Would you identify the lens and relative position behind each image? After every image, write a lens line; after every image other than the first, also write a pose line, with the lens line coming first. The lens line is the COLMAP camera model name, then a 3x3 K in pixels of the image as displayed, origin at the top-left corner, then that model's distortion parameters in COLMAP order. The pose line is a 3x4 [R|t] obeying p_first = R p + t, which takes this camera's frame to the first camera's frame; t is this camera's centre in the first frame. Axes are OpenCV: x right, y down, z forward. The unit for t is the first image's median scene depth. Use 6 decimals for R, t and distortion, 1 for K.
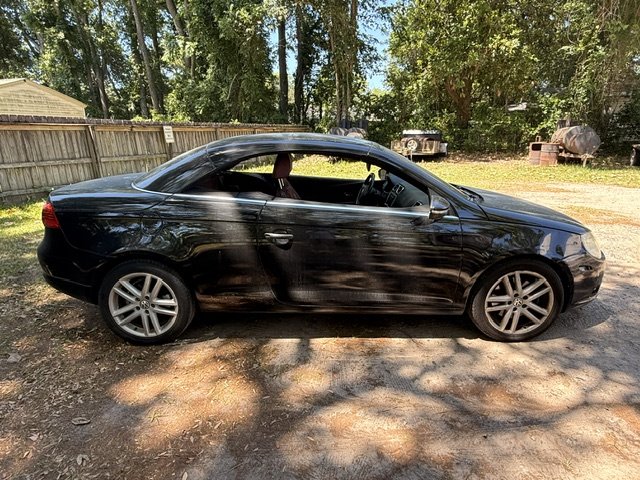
lens RADIAL K [[392.7, 0, 320.0], [0, 392.7, 240.0], [0, 0, 1]] dist [0.003941, -0.000085]
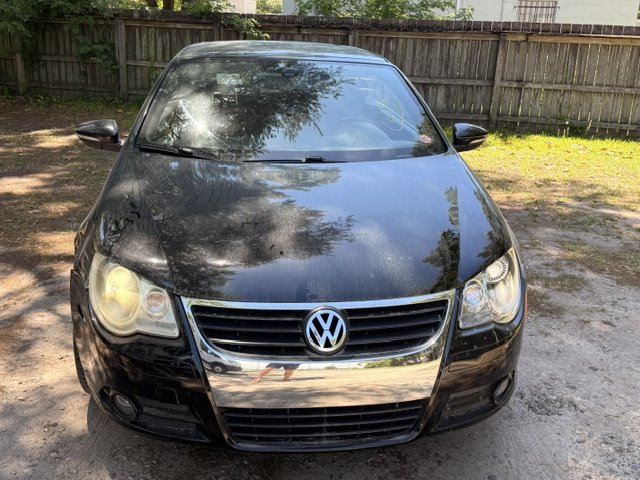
lens RADIAL K [[630.9, 0, 320.0], [0, 630.9, 240.0], [0, 0, 1]] dist [0.099281, -0.161935]
pose [[0.119421, 0.309099, -0.943502, 1.384022], [-0.297490, 0.917781, 0.263018, -0.303594], [0.947227, 0.249272, 0.201556, 1.050765]]
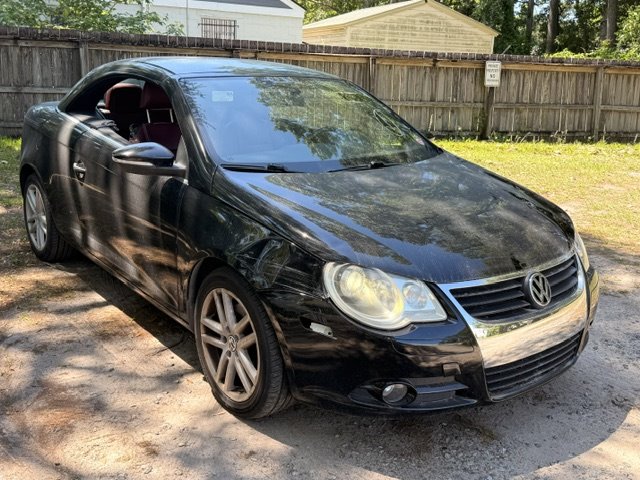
lens RADIAL K [[630.9, 0, 320.0], [0, 630.9, 240.0], [0, 0, 1]] dist [0.099281, -0.161935]
pose [[0.627437, 0.233659, -0.742783, 1.217869], [-0.246780, 0.964412, 0.094919, -0.113645], [0.738527, 0.123749, 0.662770, 0.421017]]
